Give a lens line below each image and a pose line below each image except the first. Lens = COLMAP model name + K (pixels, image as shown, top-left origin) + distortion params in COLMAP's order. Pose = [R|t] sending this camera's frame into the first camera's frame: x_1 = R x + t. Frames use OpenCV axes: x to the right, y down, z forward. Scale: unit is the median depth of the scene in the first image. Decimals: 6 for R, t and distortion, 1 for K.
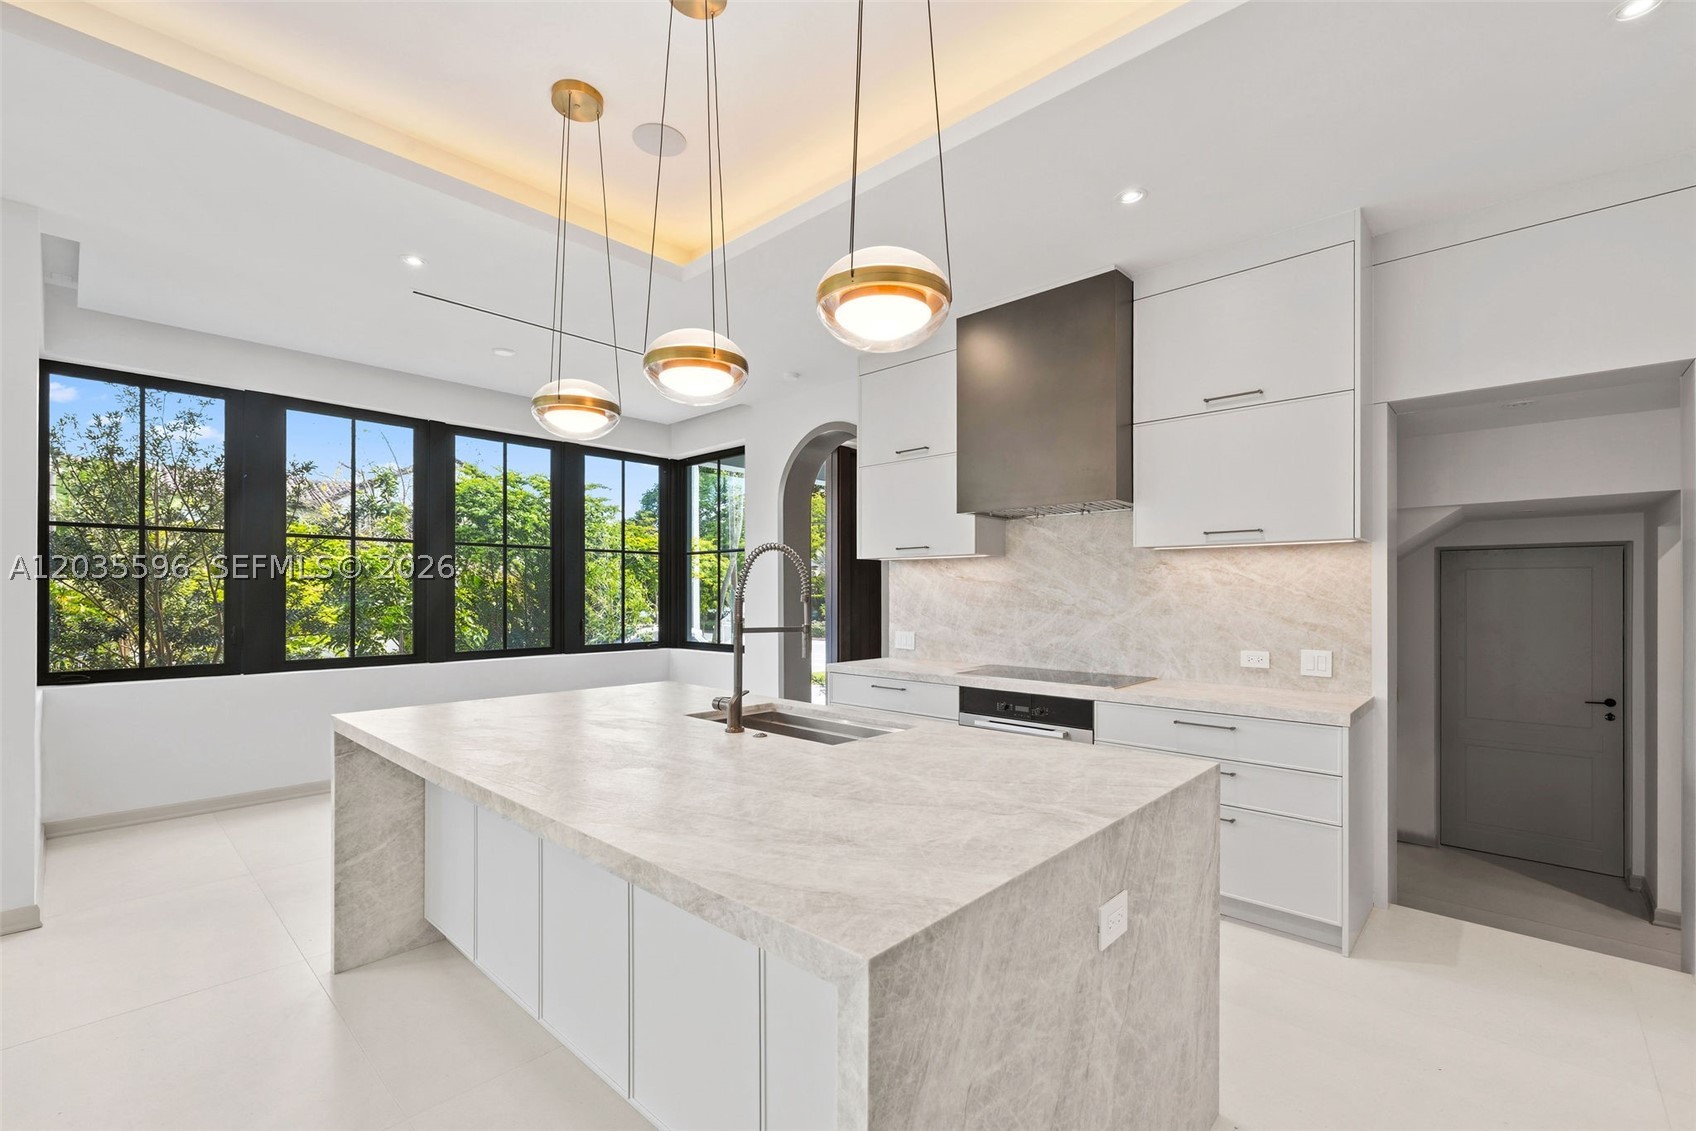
lens RADIAL K [[722.1, 0, 849.2], [0, 722.1, 587.8], [0, 0, 1]] dist [-0.001559, -0.000323]
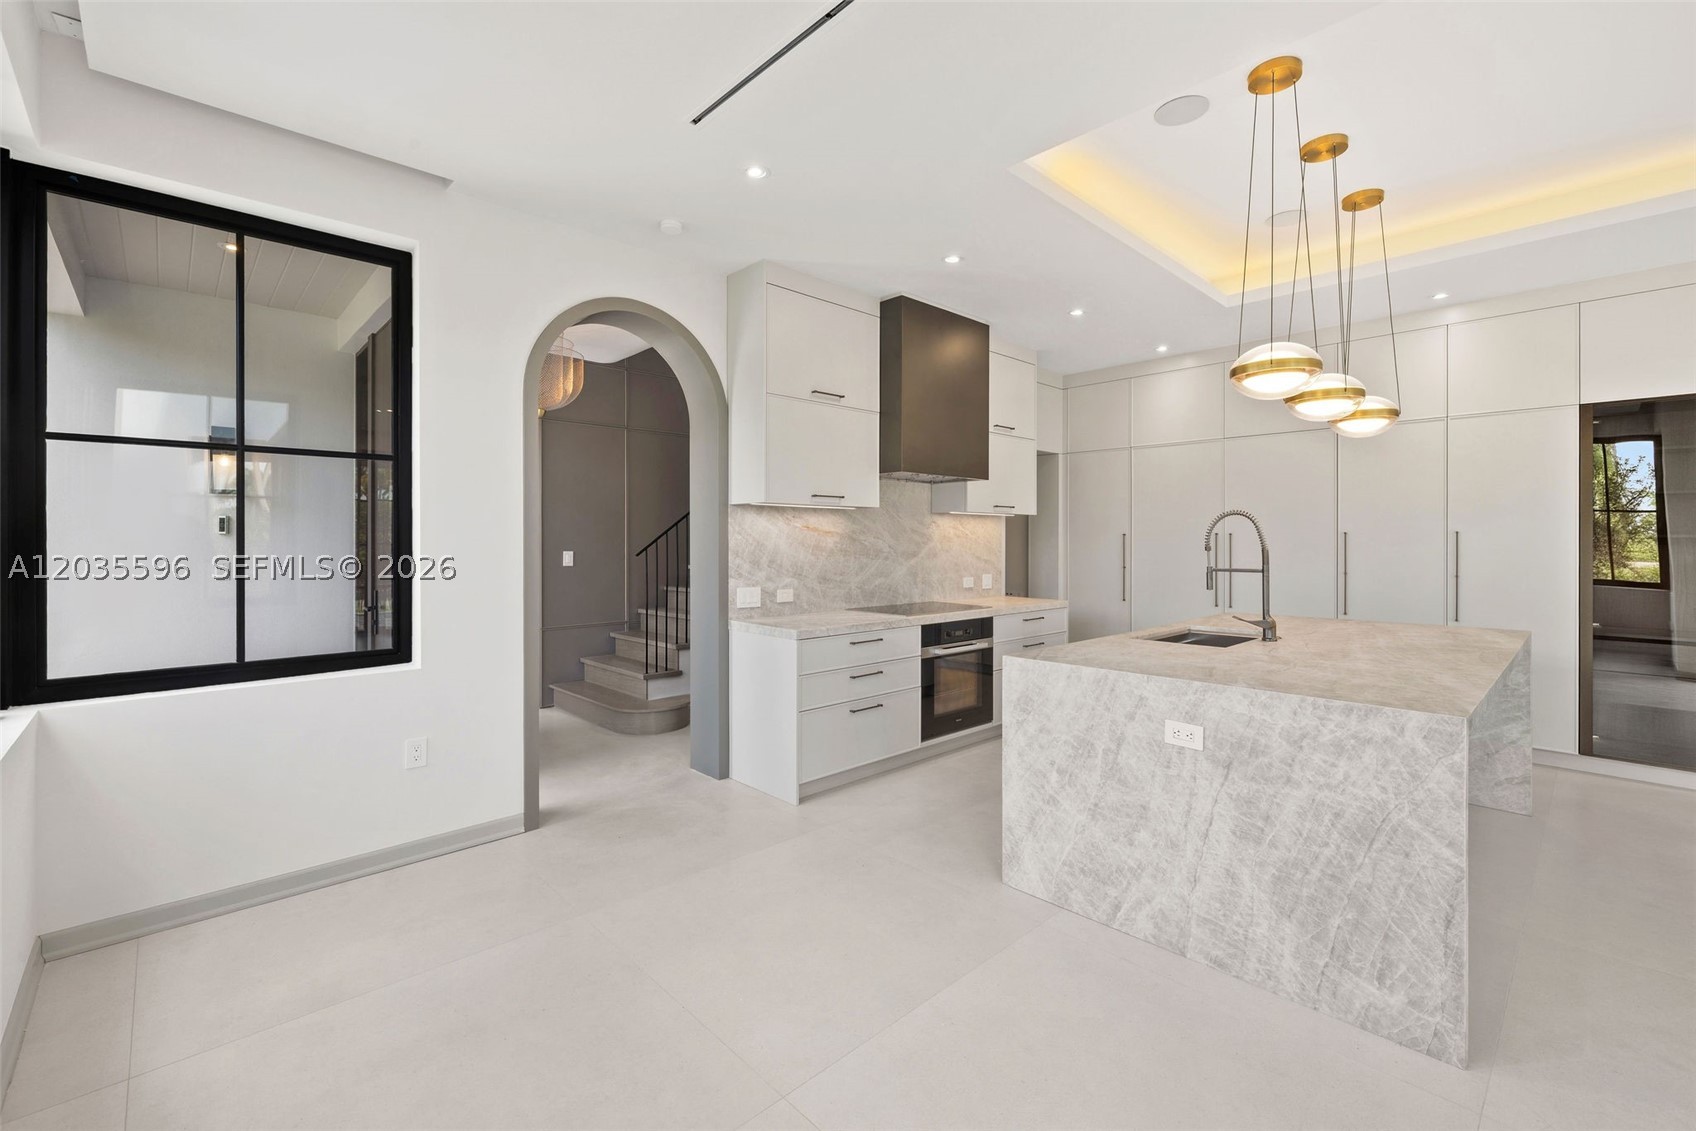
lens RADIAL K [[722.1, 0, 837.5], [0, 722.1, 542.0], [0, 0, 1]] dist [-0.001559, -0.000323]
pose [[0.066744, -0.003018, 0.997766, -1.044113], [-0.007548, 0.999965, 0.003530, 0.002380], [-0.997742, -0.007767, 0.066718, 1.113948]]
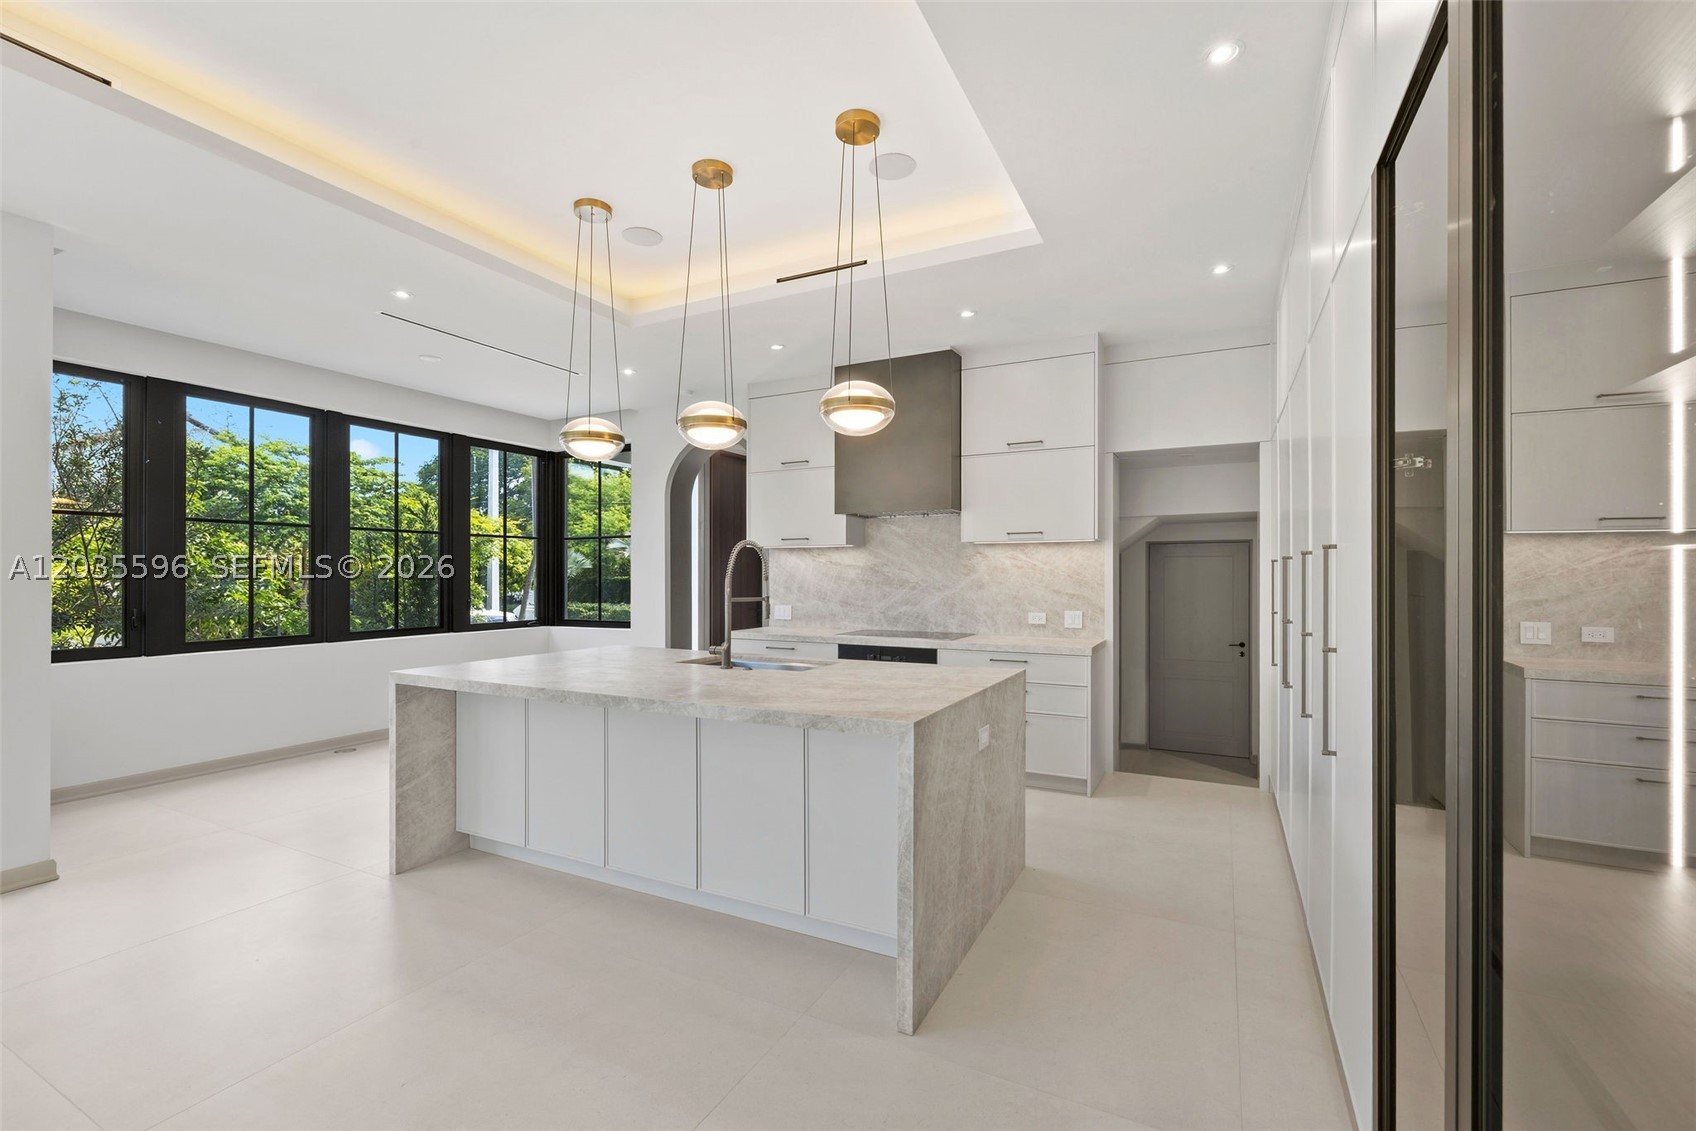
lens RADIAL K [[722.1, 0, 848.6], [0, 722.1, 573.7], [0, 0, 1]] dist [-0.001559, -0.000323]
pose [[0.962953, -0.002596, 0.269657, -0.200006], [0.001065, 0.999982, 0.005820, -0.001677], [-0.269667, -0.005317, 0.962939, -0.308015]]
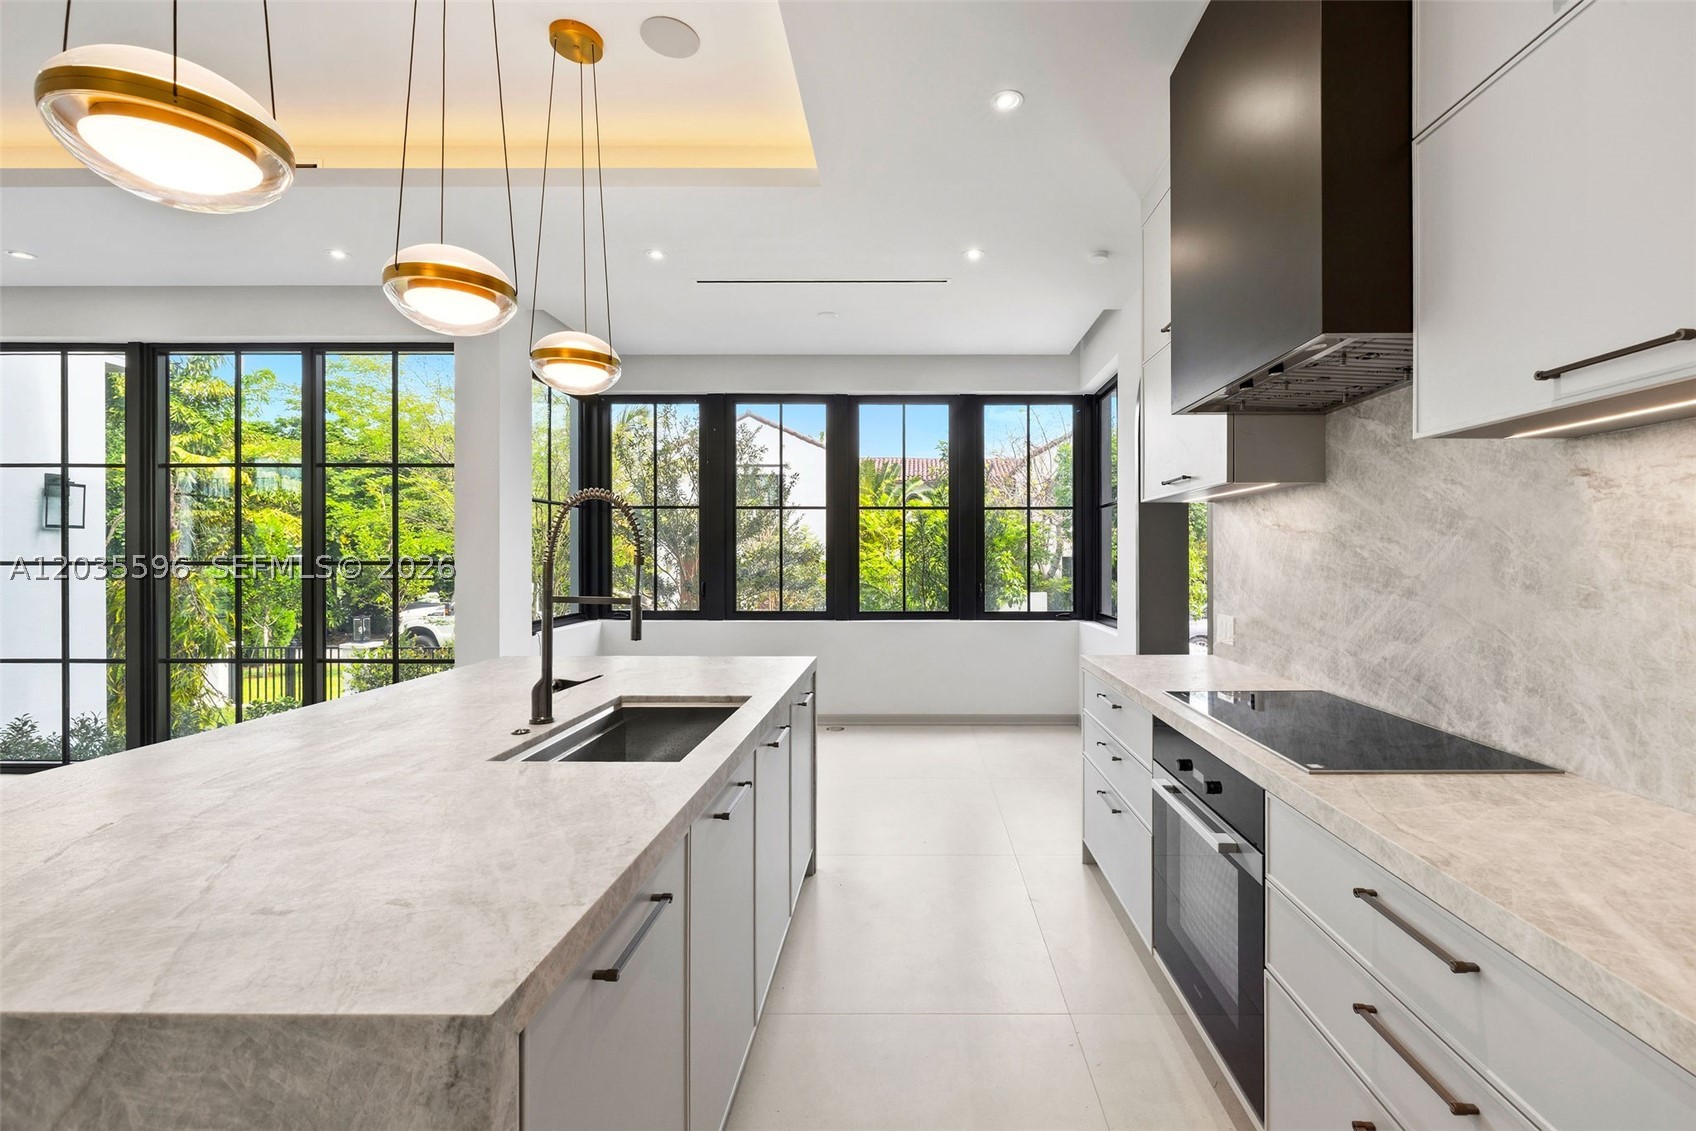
lens RADIAL K [[755.8, 0, 906.4], [0, 755.8, 559.9], [0, 0, 1]] dist [-0.000115, -0.001199]
pose [[0.675195, 0.002162, -0.737636, 0.495545], [0.007944, 0.999916, 0.010202, 0.005396], [0.737597, -0.012748, 0.675121, 0.476792]]
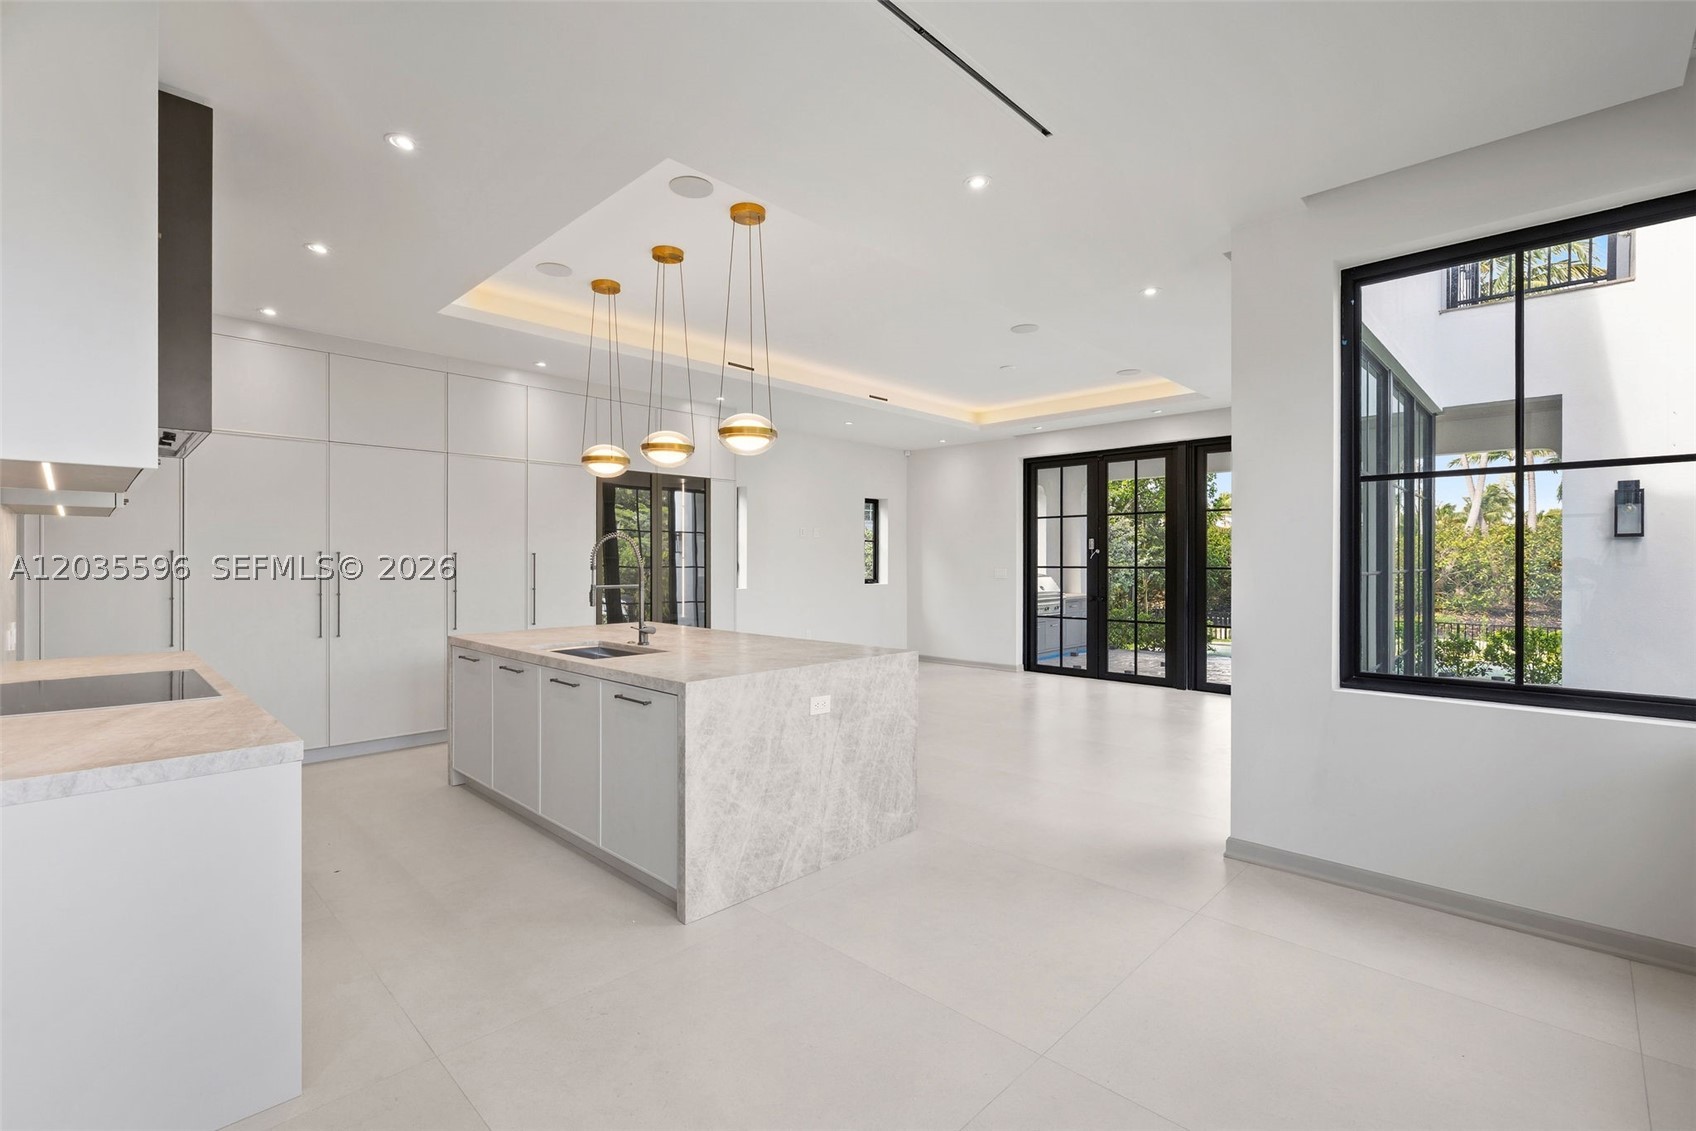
lens RADIAL K [[755.8, 0, 851.8], [0, 755.8, 561.7], [0, 0, 1]] dist [-0.000115, -0.001199]
pose [[-0.999957, -0.001768, 0.009103, -0.380983], [-0.001843, 0.999964, -0.008238, 0.009793], [-0.009088, -0.008255, -0.999925, 1.807551]]
